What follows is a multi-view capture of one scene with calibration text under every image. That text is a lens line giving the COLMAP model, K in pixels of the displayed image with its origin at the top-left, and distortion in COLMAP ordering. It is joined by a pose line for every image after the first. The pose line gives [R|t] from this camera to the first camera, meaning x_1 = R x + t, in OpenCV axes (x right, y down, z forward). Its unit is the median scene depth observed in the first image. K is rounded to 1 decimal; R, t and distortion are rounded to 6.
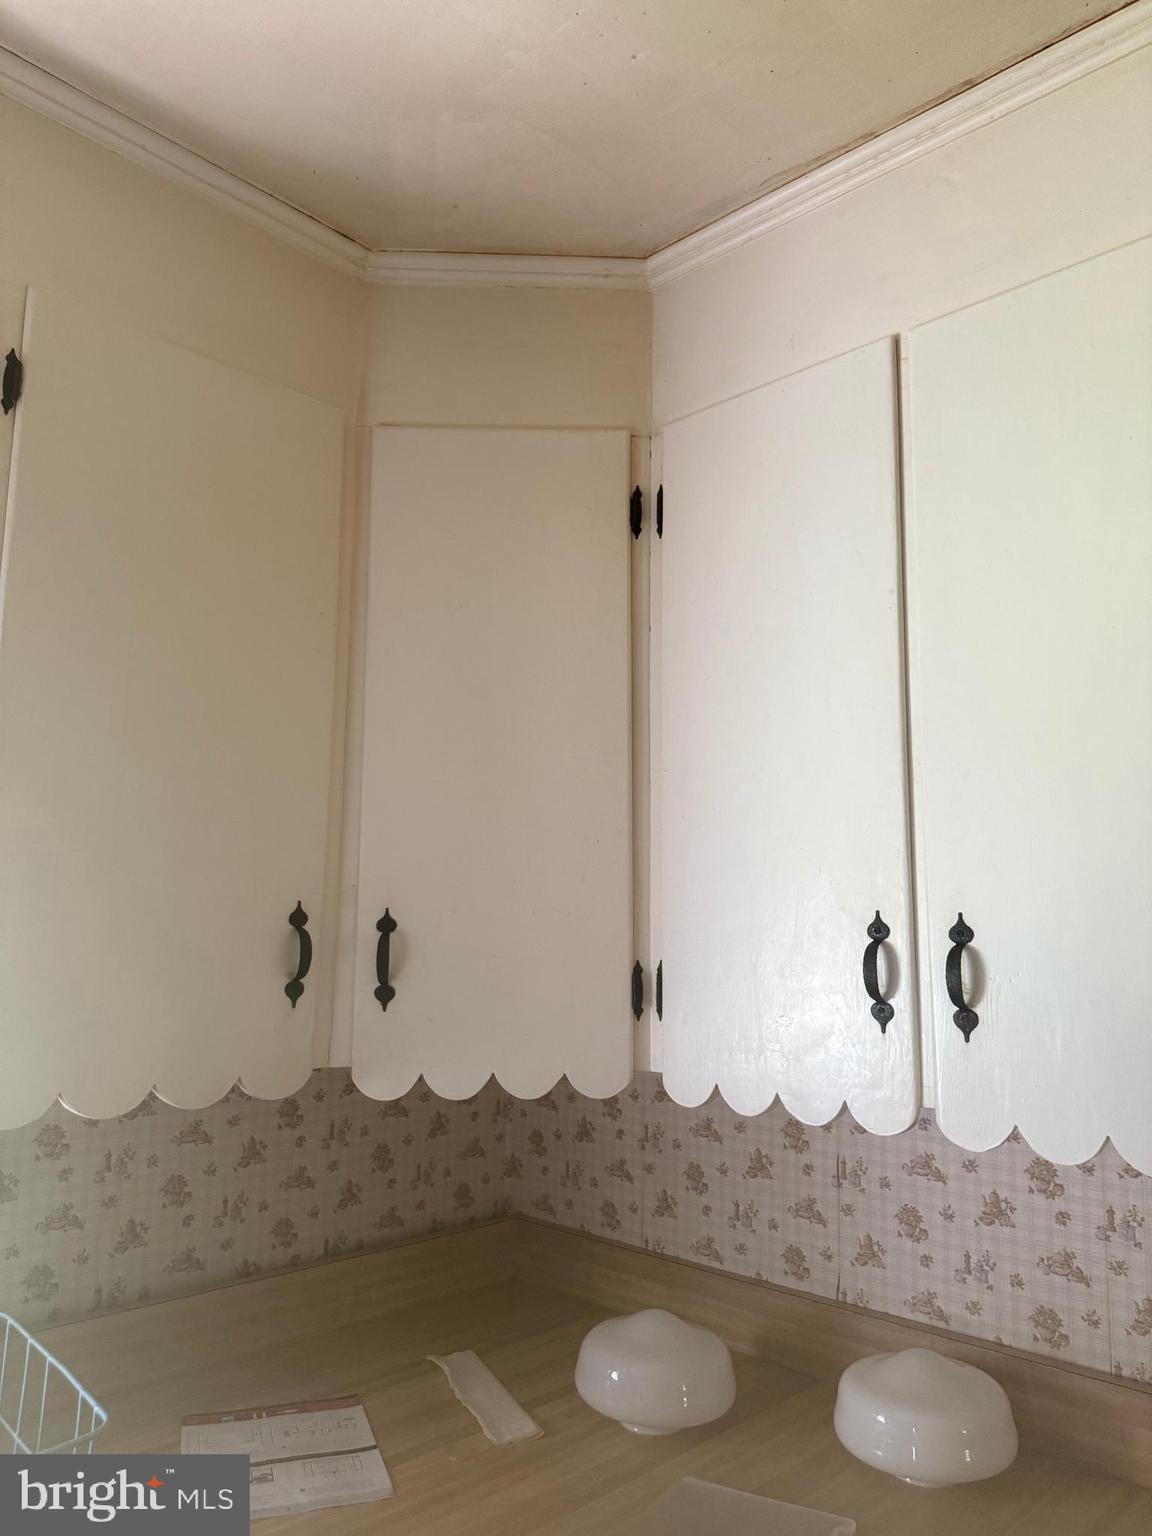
lens RADIAL K [[1094.3, 0, 577.7], [0, 1094.3, 767.3], [0, 0, 1]] dist [0.023657, -0.015504]
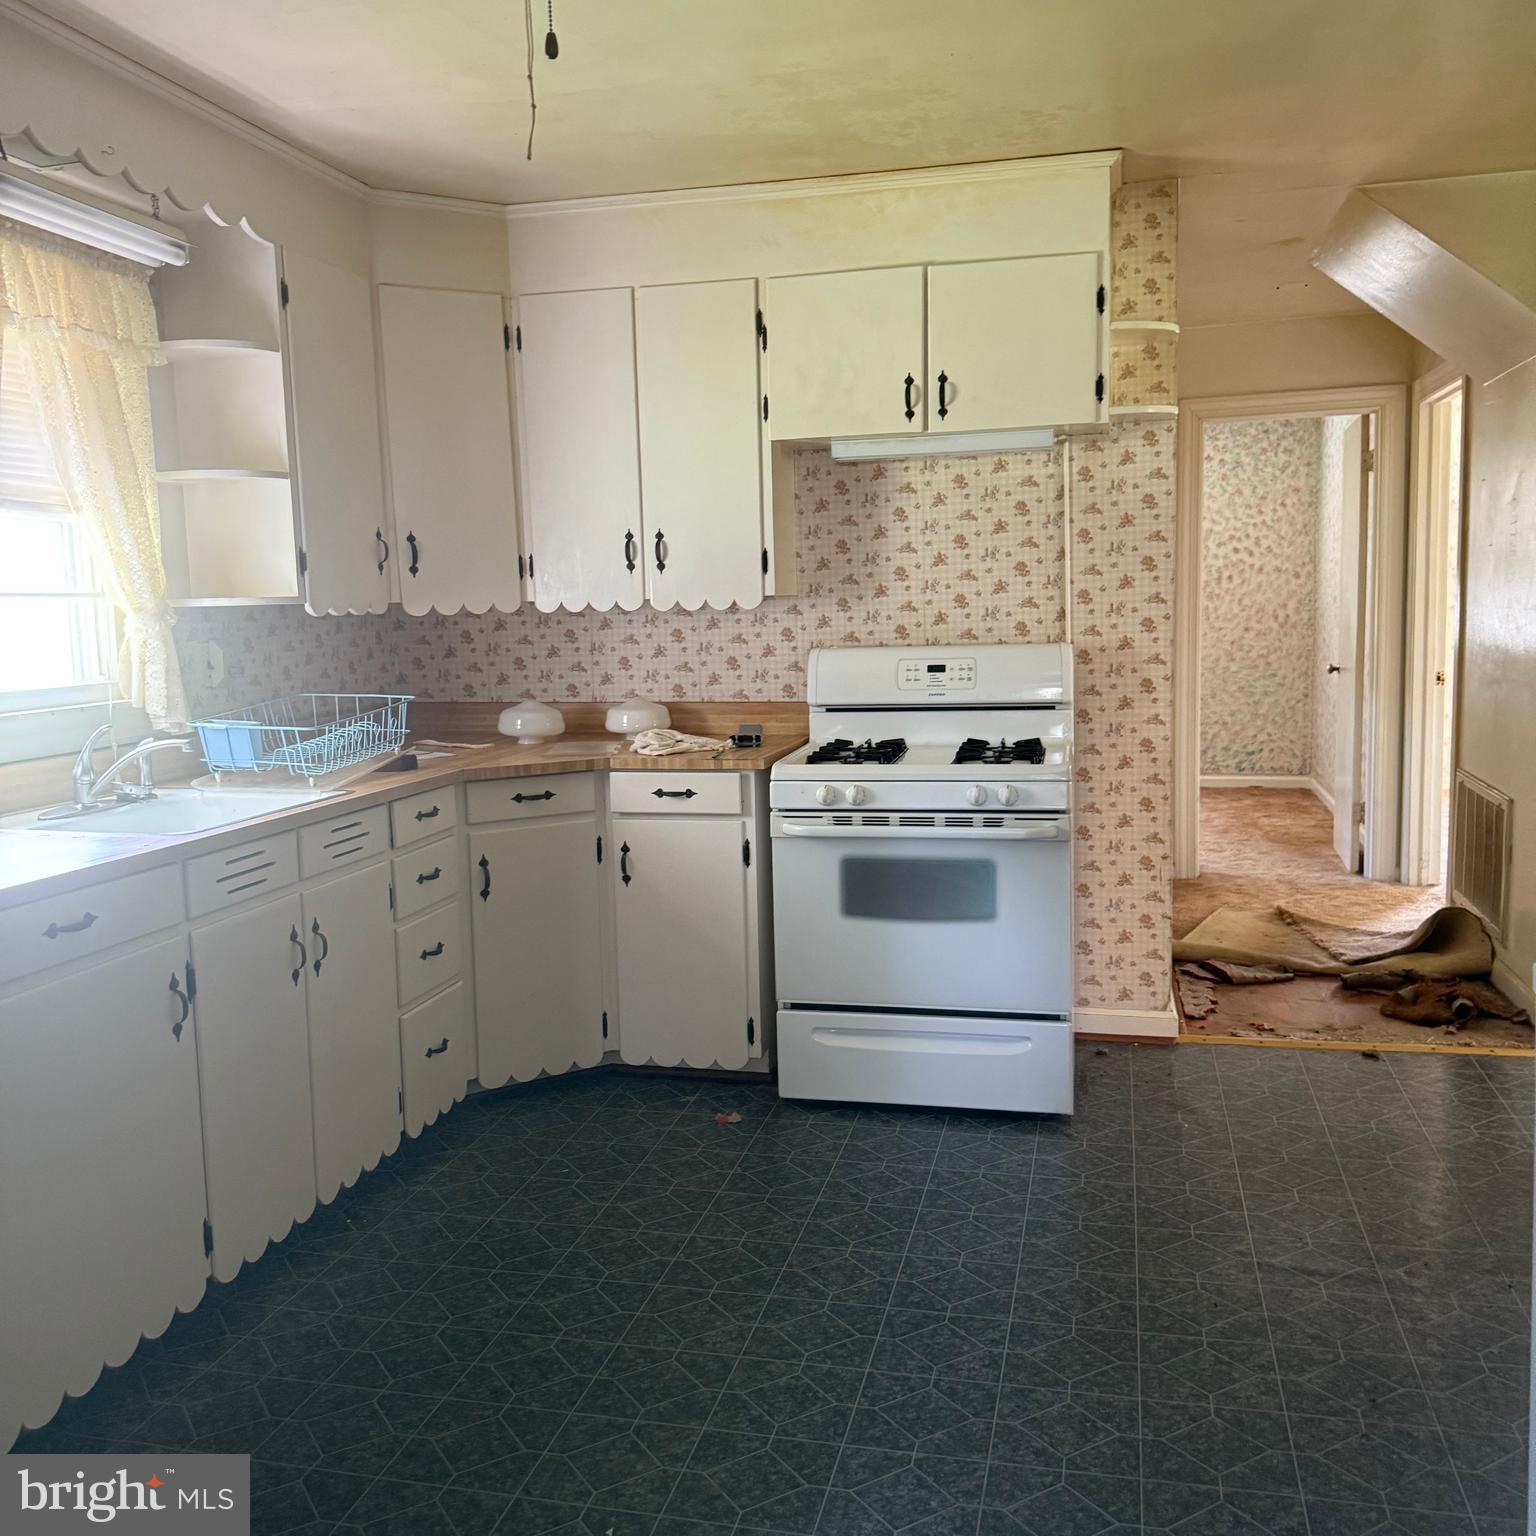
lens RADIAL K [[1451.0, 0, 764.2], [0, 1451.0, 756.2], [0, 0, 1]] dist [0.058968, 0.000000]
pose [[0.866561, -0.088970, 0.491077, -1.031431], [-0.039932, 0.968466, 0.245925, -0.180227], [-0.497472, -0.232718, 0.835682, -1.885256]]
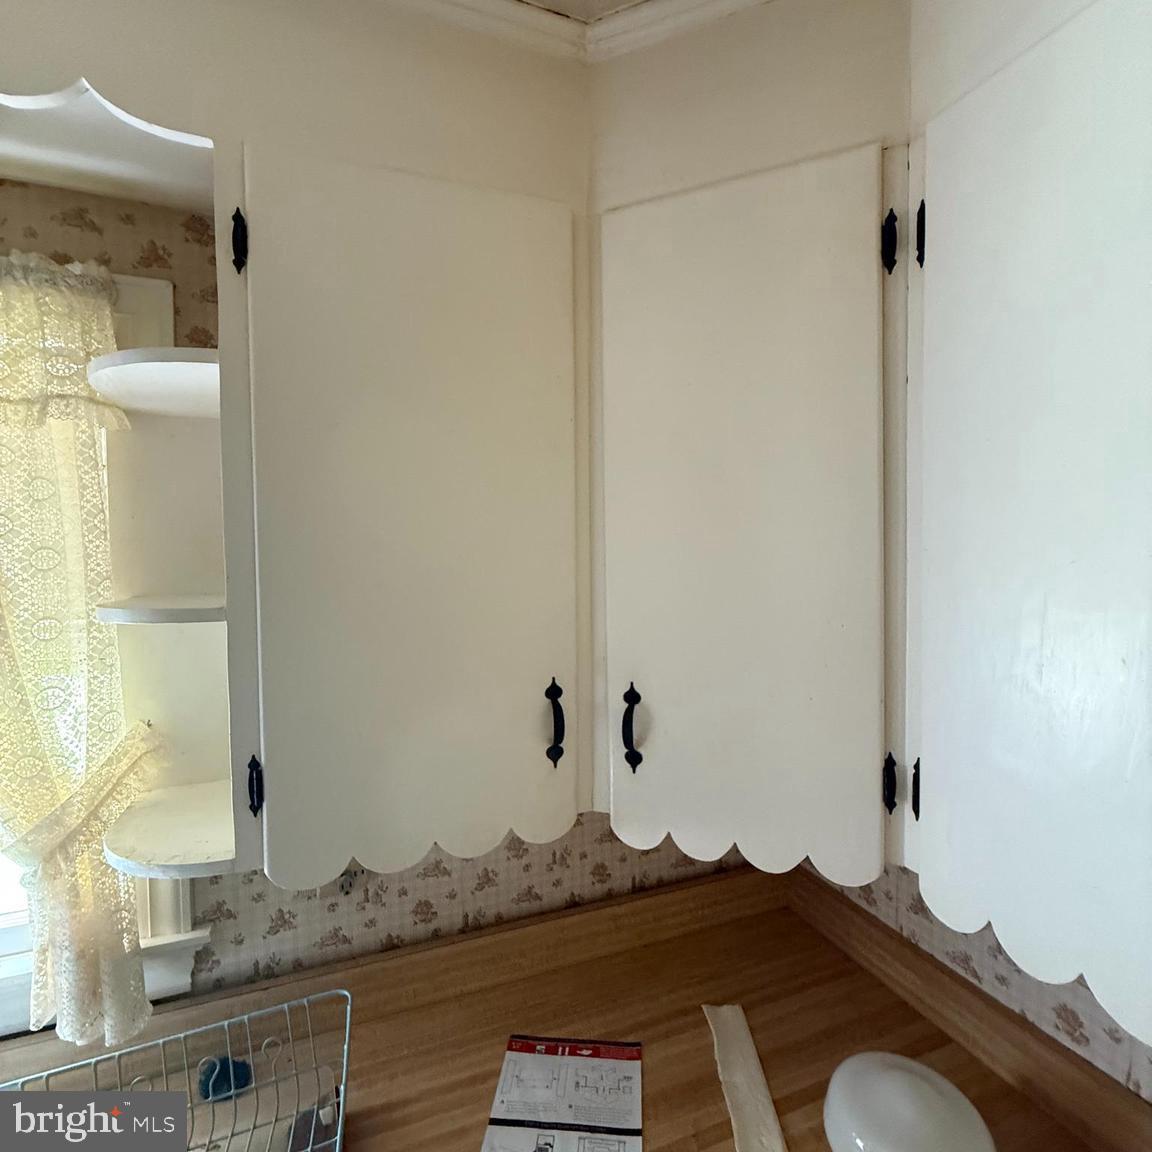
lens RADIAL K [[612.4, 0, 576.2], [0, 612.4, 573.9], [0, 0, 1]] dist [-0.001514, 0.000216]
pose [[0.907695, -0.007492, -0.419564, 0.031957], [0.084747, 0.982511, 0.165801, -0.082906], [0.410984, -0.186054, 0.892455, 0.450447]]
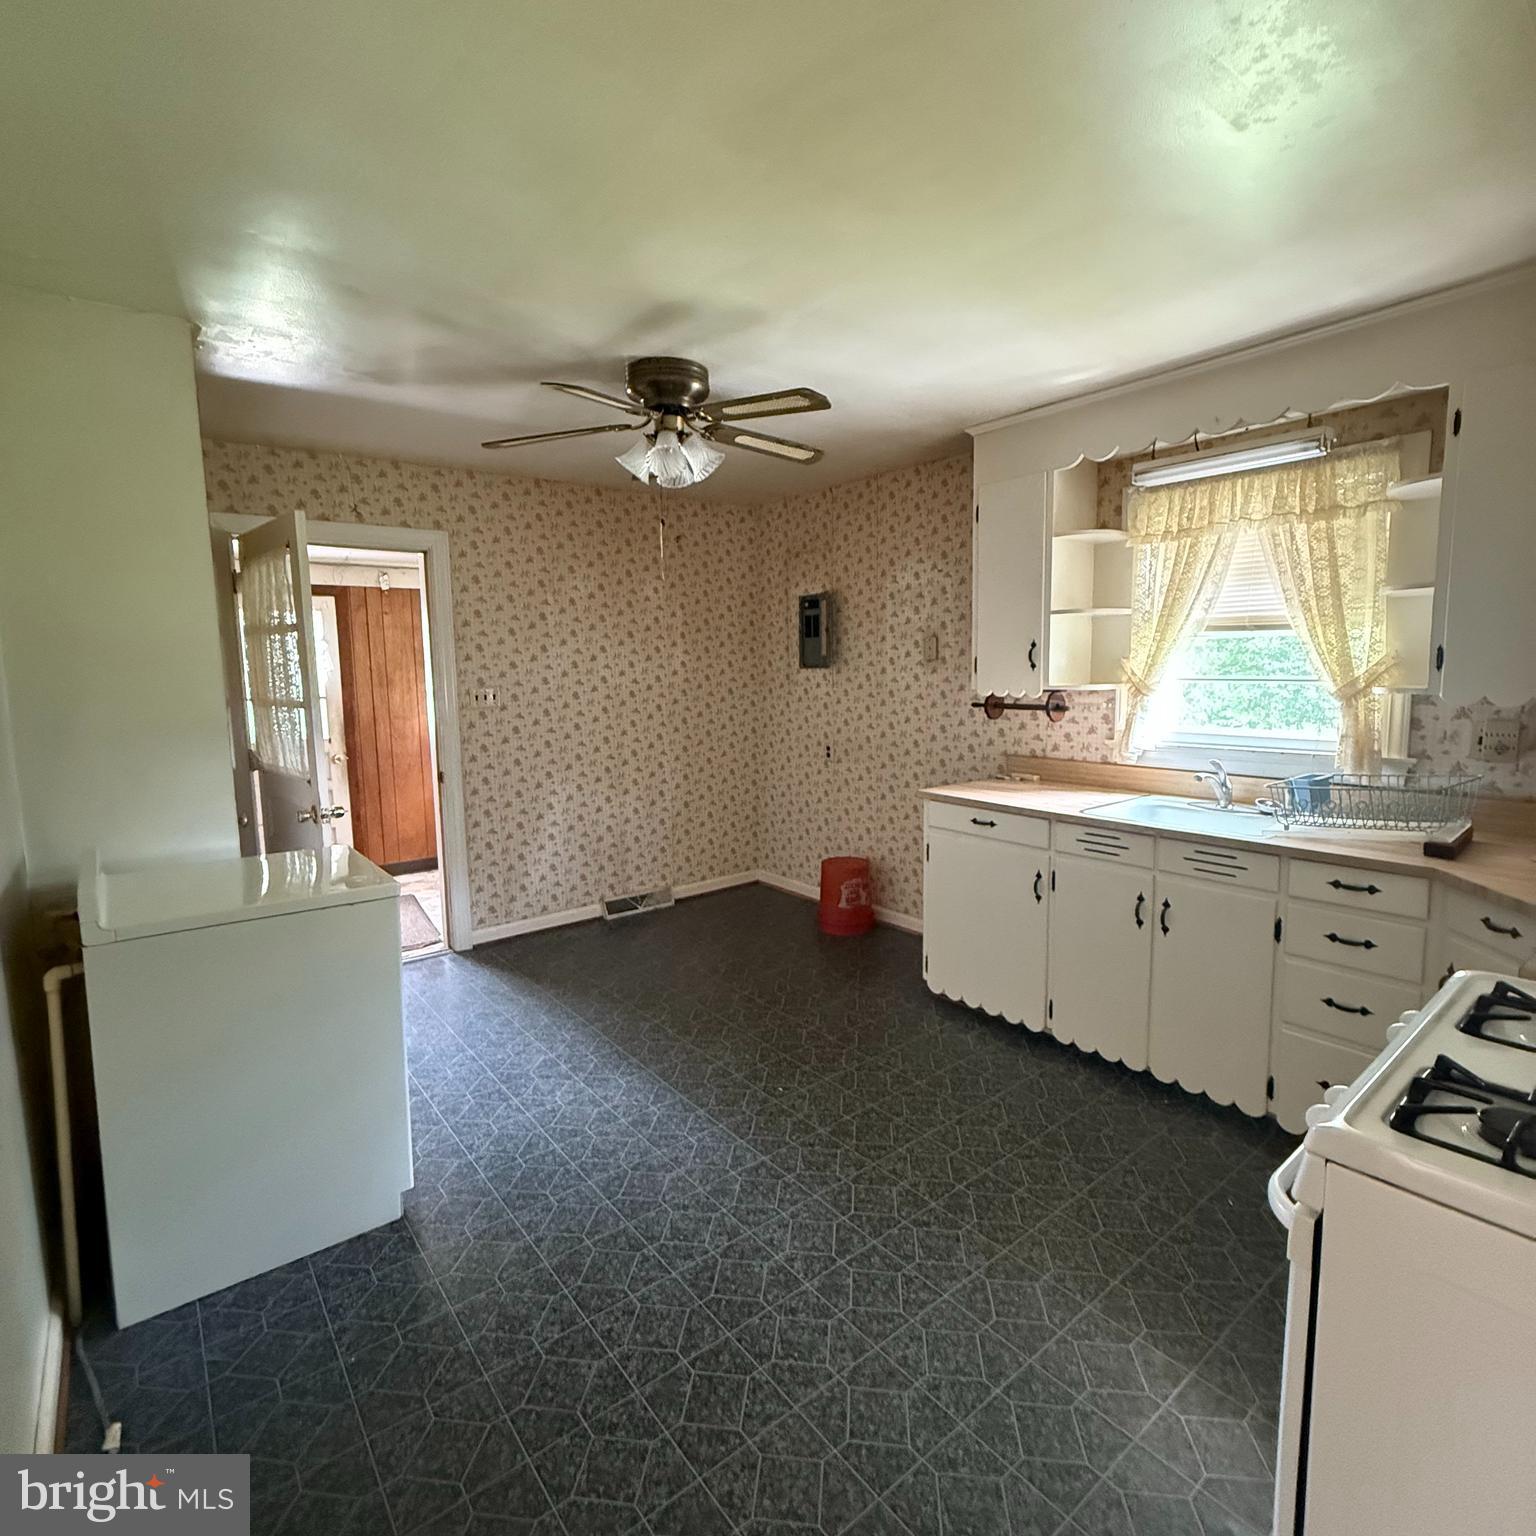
lens RADIAL K [[816.5, 0, 773.9], [0, 816.5, 760.9], [0, 0, 1]] dist [-0.001514, 0.000216]
pose [[-0.135720, 0.103892, -0.985285, 1.389573], [0.166246, 0.982774, 0.080727, 0.005582], [0.976700, -0.152843, -0.150654, -0.326024]]
